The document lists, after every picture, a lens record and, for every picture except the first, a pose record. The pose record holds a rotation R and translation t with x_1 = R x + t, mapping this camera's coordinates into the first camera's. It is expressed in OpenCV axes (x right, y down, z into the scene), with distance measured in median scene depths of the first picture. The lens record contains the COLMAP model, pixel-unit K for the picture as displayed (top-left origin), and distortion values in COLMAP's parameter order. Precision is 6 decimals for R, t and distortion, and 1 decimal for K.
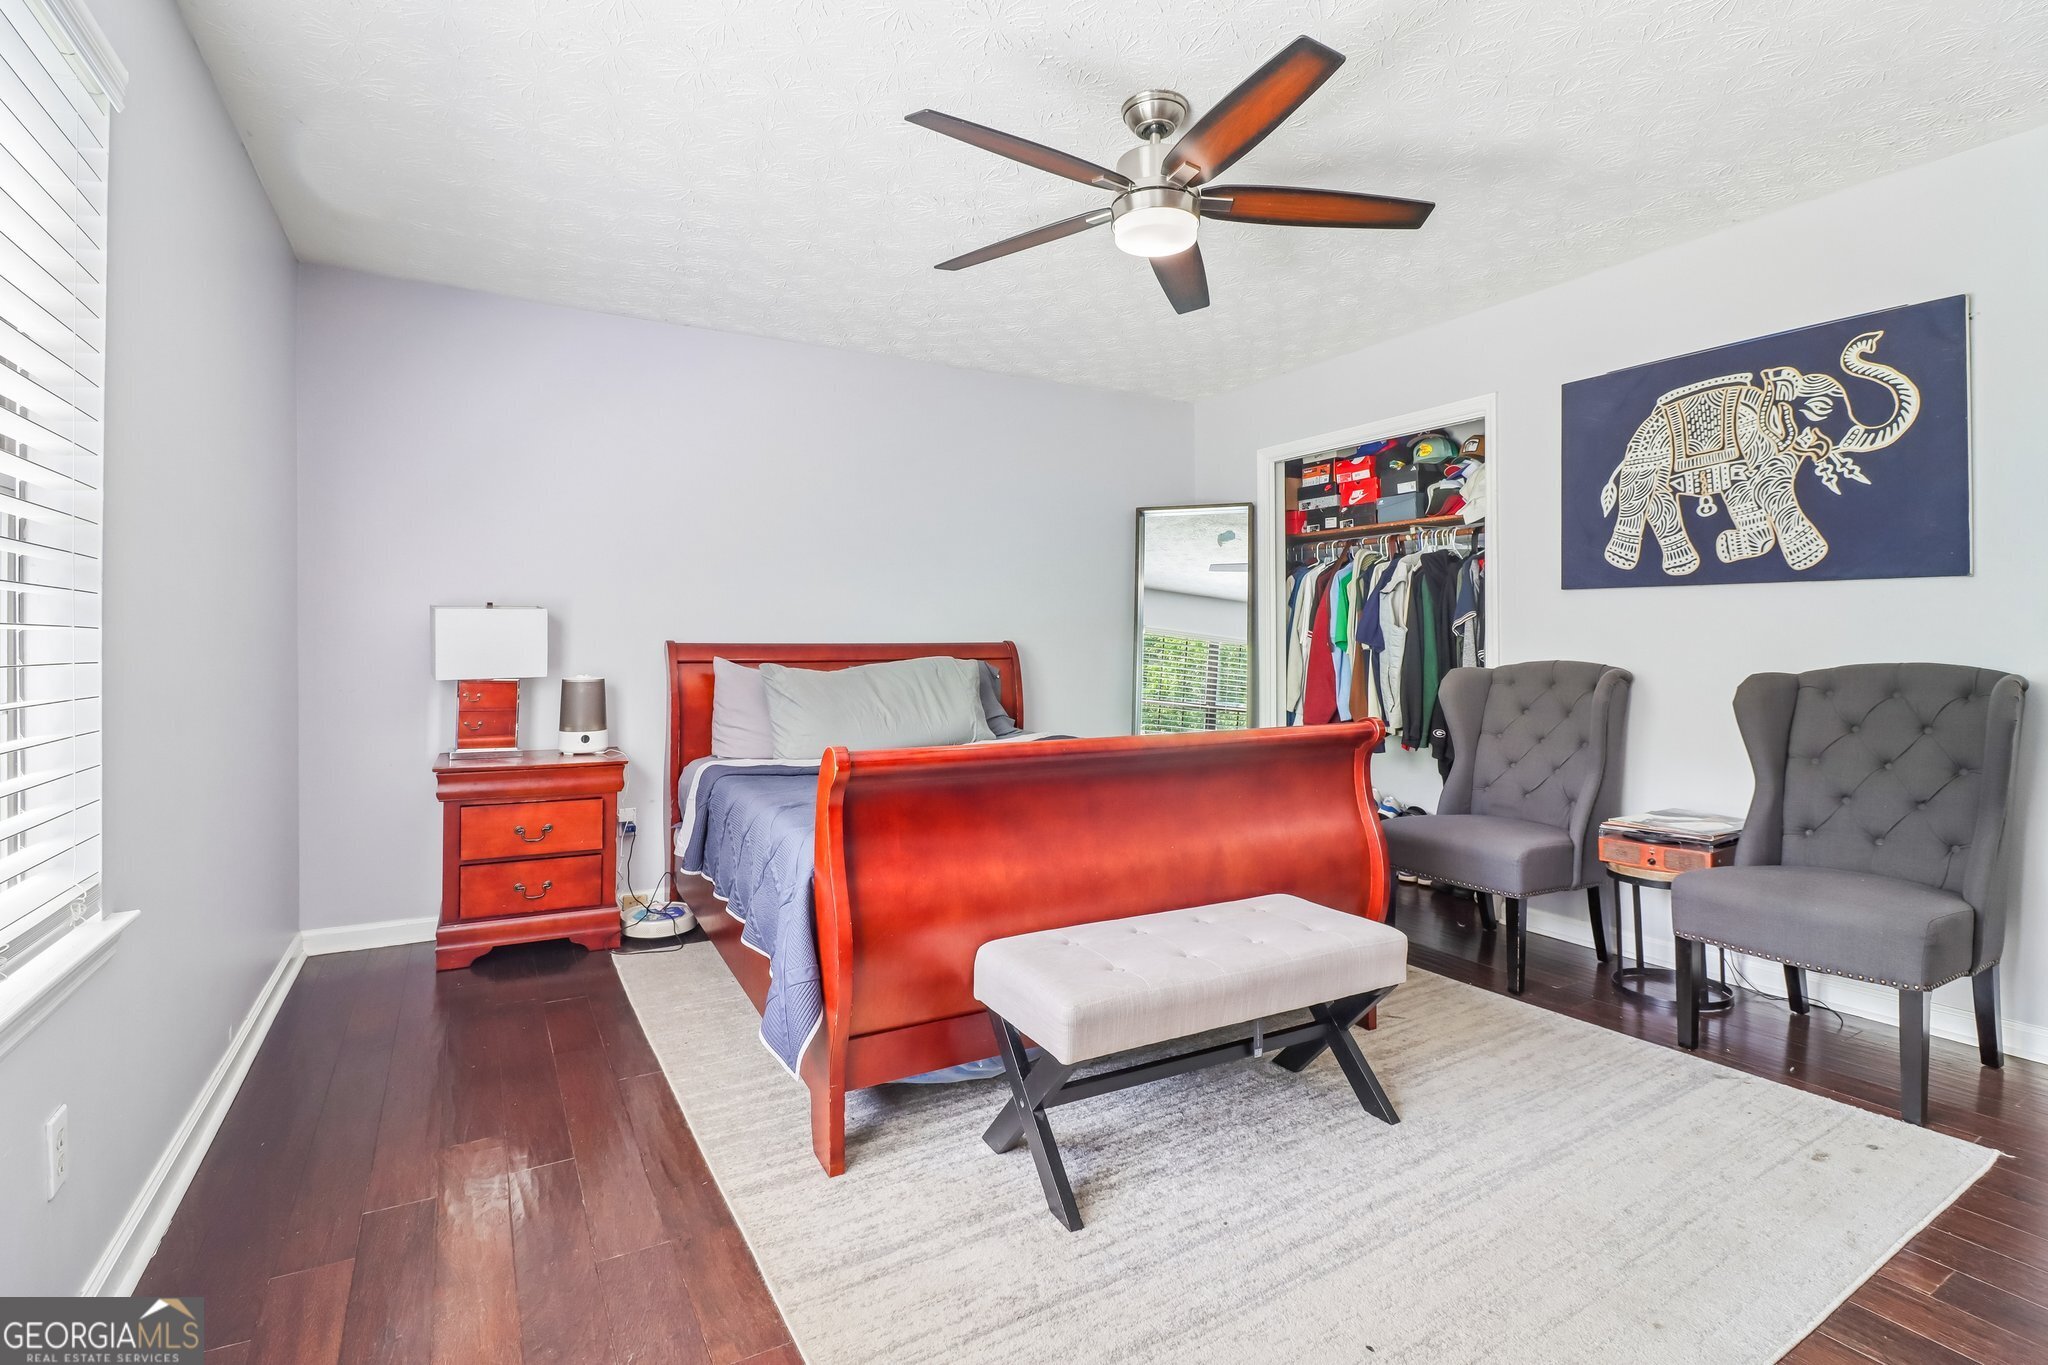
lens RADIAL K [[965.9, 0, 1032.6], [0, 965.9, 646.2], [0, 0, 1]] dist [-0.001871, -0.000956]
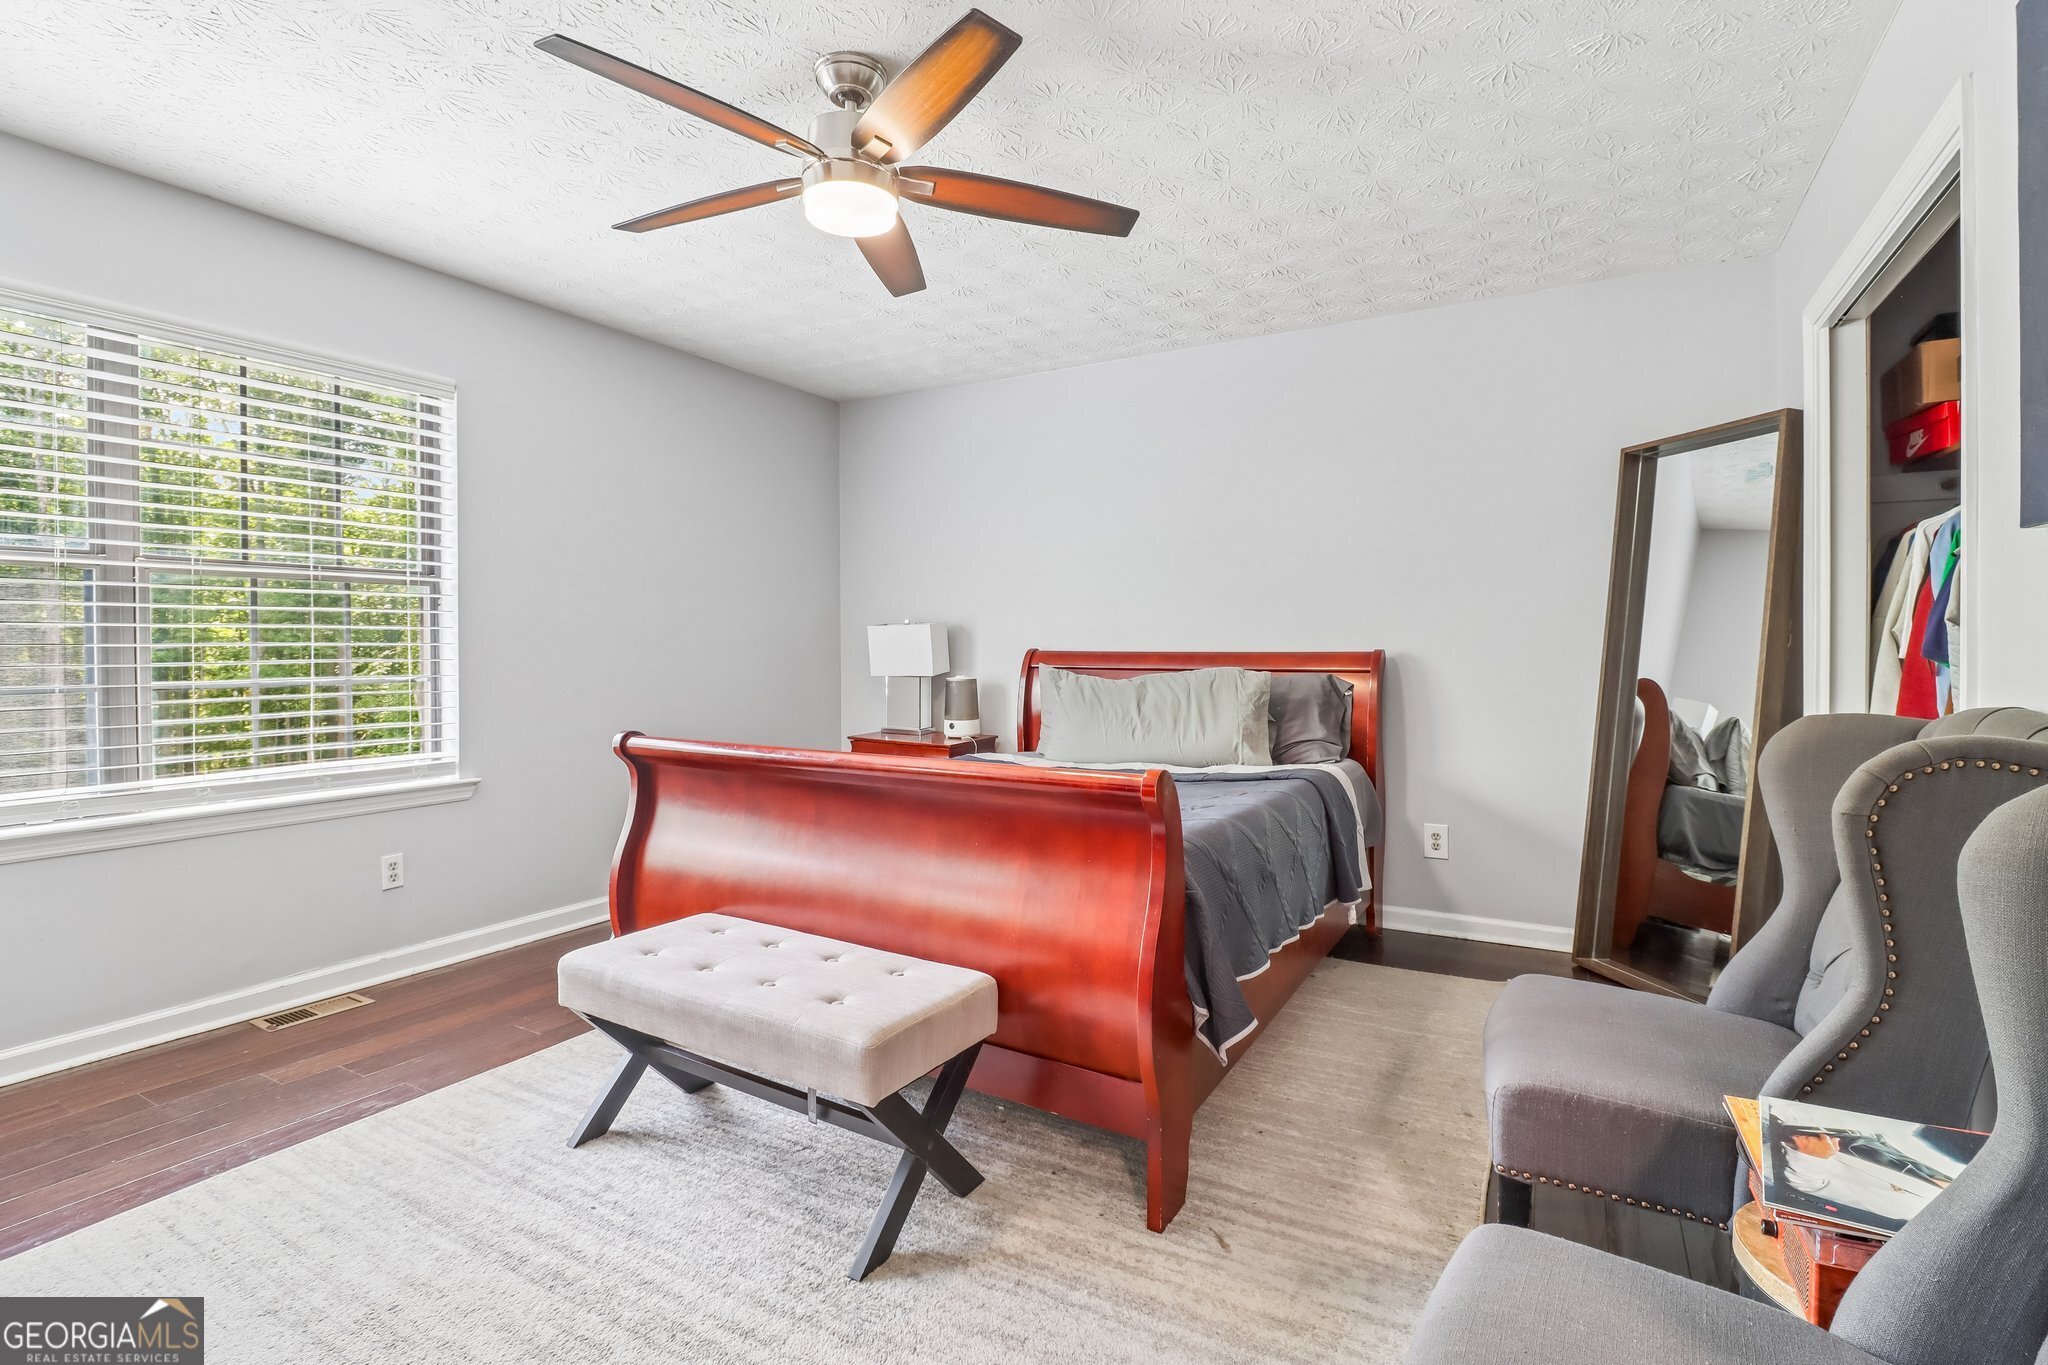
lens RADIAL K [[946.7, 0, 1024.4], [0, 946.7, 653.2], [0, 0, 1]] dist [-0.001541, -0.000351]
pose [[0.493002, 0.003268, -0.870022, 0.817265], [-0.000007, 0.999993, 0.003752, -0.010019], [0.870028, -0.001844, 0.492999, 0.548568]]
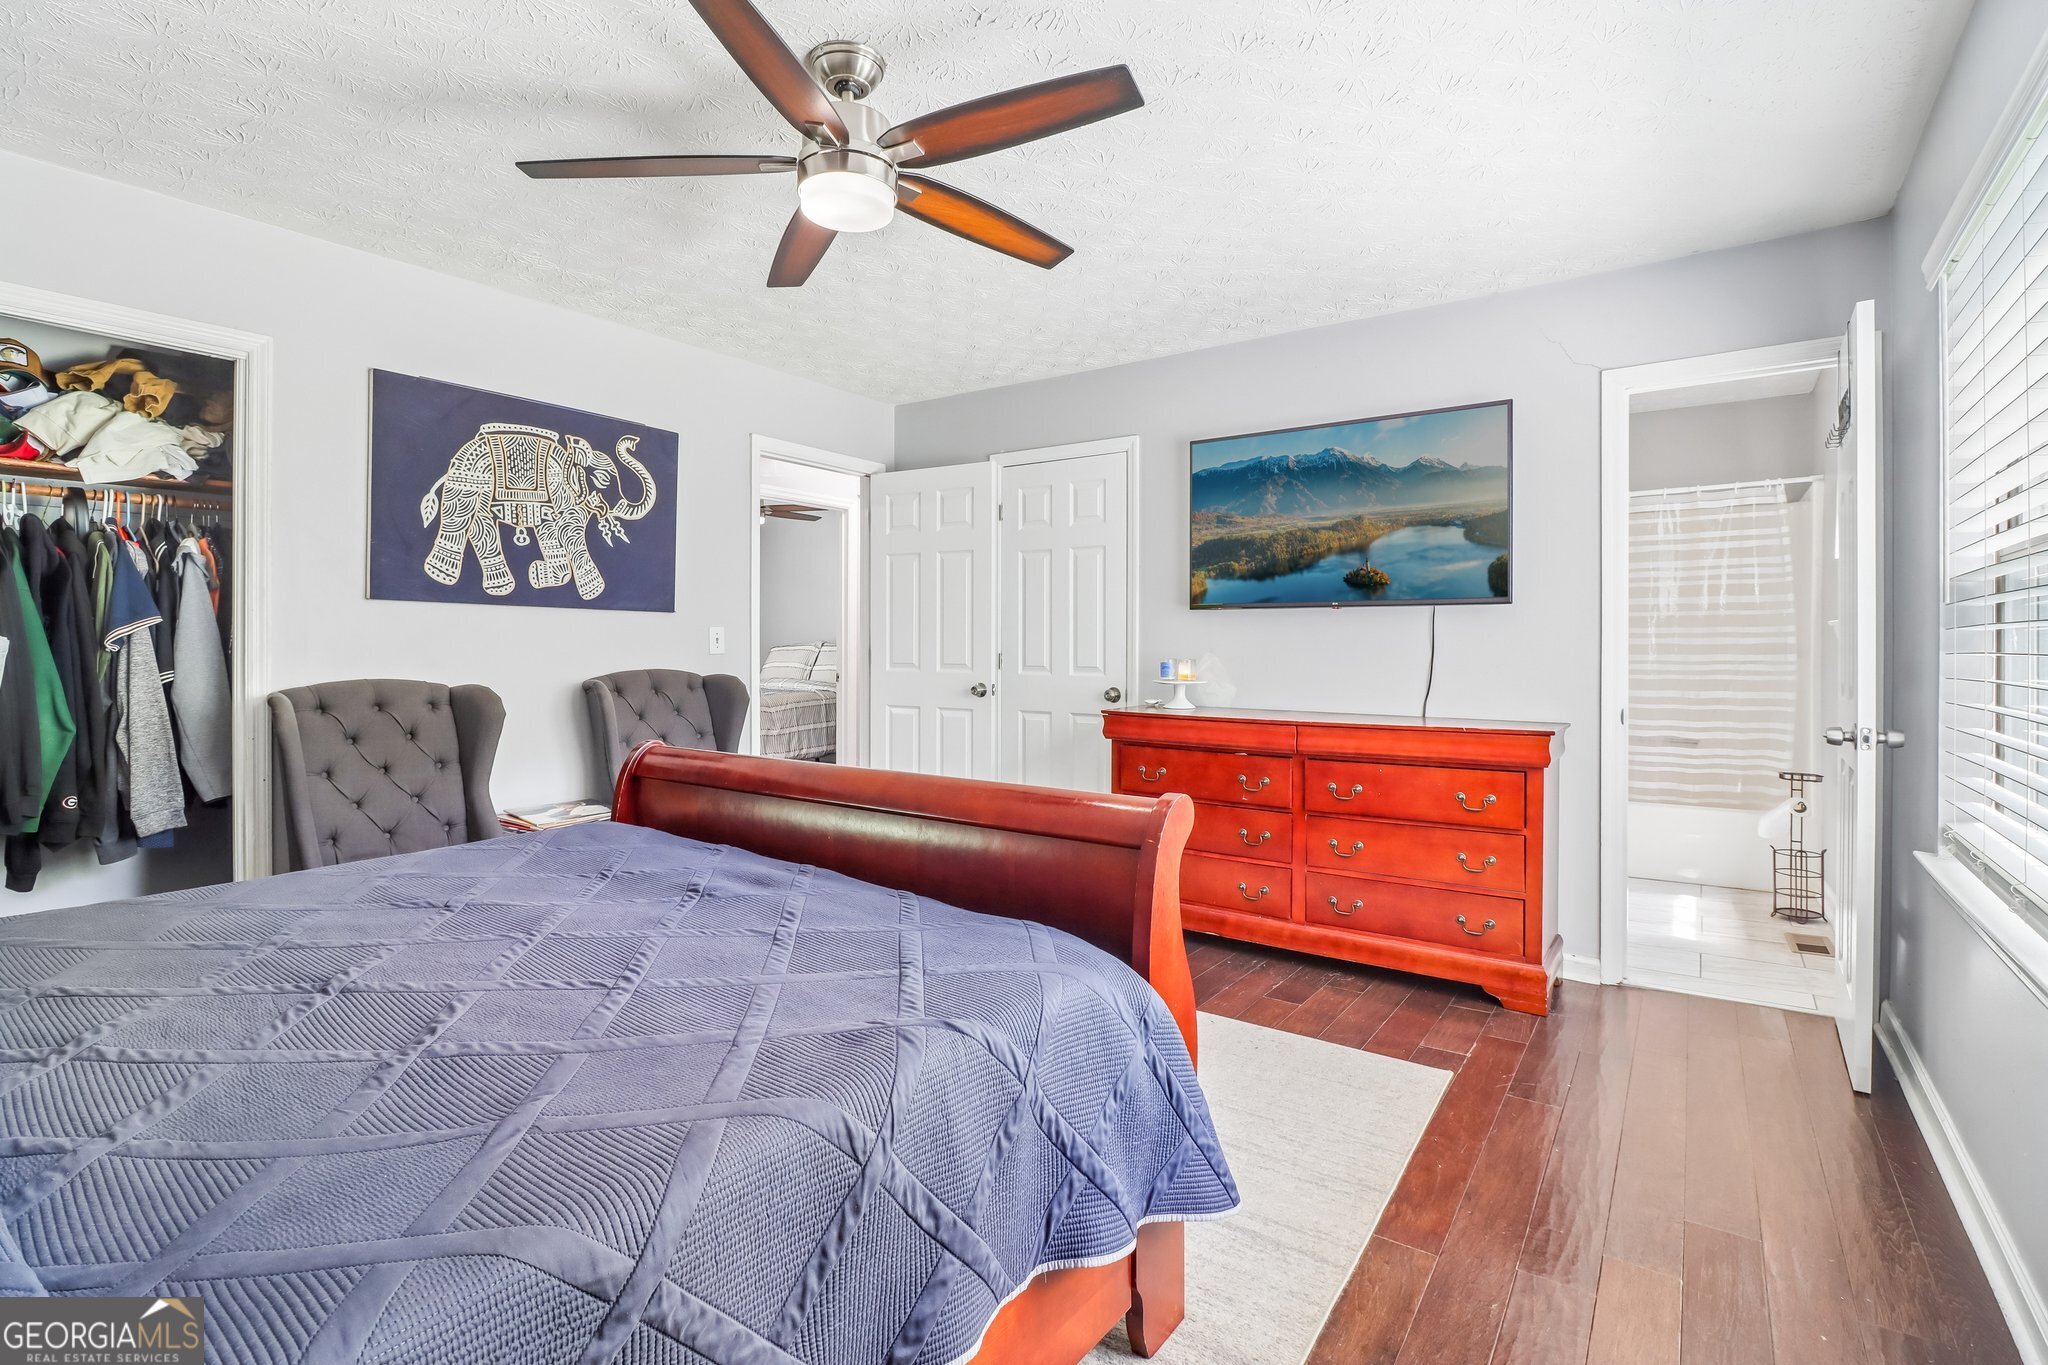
lens RADIAL K [[965.9, 0, 1032.6], [0, 965.9, 646.2], [0, 0, 1]] dist [-0.001871, -0.000956]
pose [[-0.419229, -0.003860, 0.907873, -0.610573], [0.002749, 0.999981, 0.005521, -0.022584], [-0.907877, 0.004810, -0.419210, 0.983827]]
